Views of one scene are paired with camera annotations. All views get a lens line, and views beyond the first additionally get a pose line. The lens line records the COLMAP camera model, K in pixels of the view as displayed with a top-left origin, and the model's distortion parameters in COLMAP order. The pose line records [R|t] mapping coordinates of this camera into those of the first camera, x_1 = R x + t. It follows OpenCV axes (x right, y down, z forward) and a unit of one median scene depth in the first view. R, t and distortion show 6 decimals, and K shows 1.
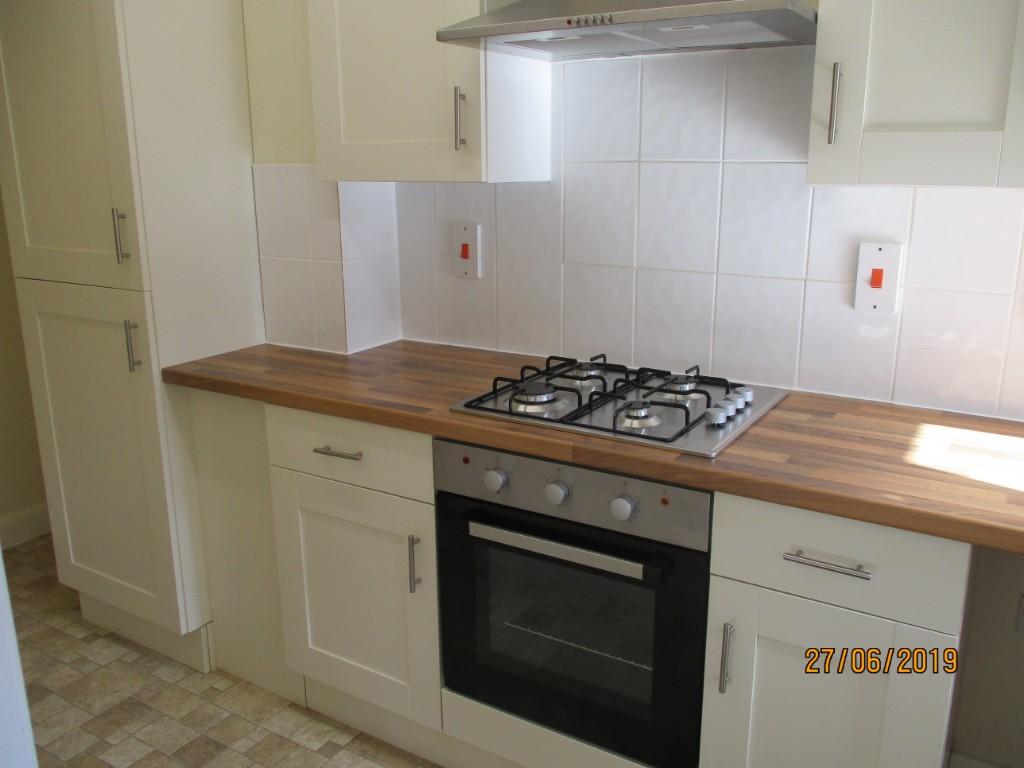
lens RADIAL K [[865.8, 0, 526.0], [0, 865.8, 382.5], [0, 0, 1]] dist [-0.049553, 0.085047]
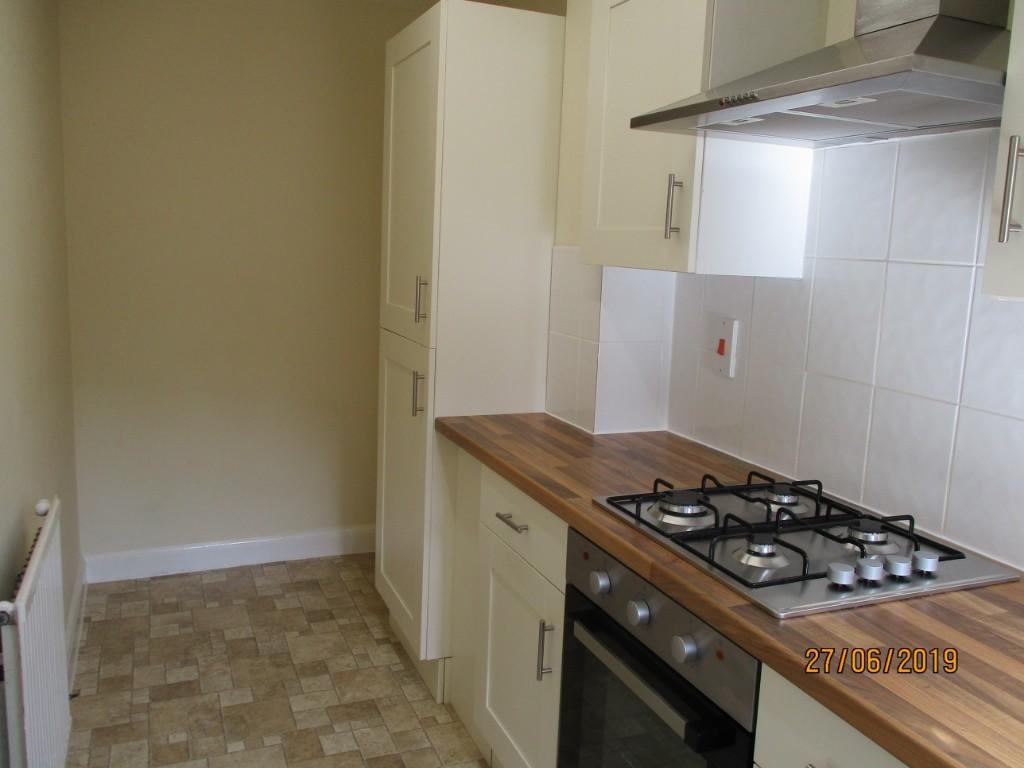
lens RADIAL K [[865.8, 0, 526.0], [0, 865.8, 382.5], [0, 0, 1]] dist [-0.049553, 0.085047]
pose [[0.812194, 0.132013, -0.568254, 0.324368], [-0.191547, 0.980404, -0.046014, -0.033265], [0.551045, 0.146220, 0.821565, 0.130093]]
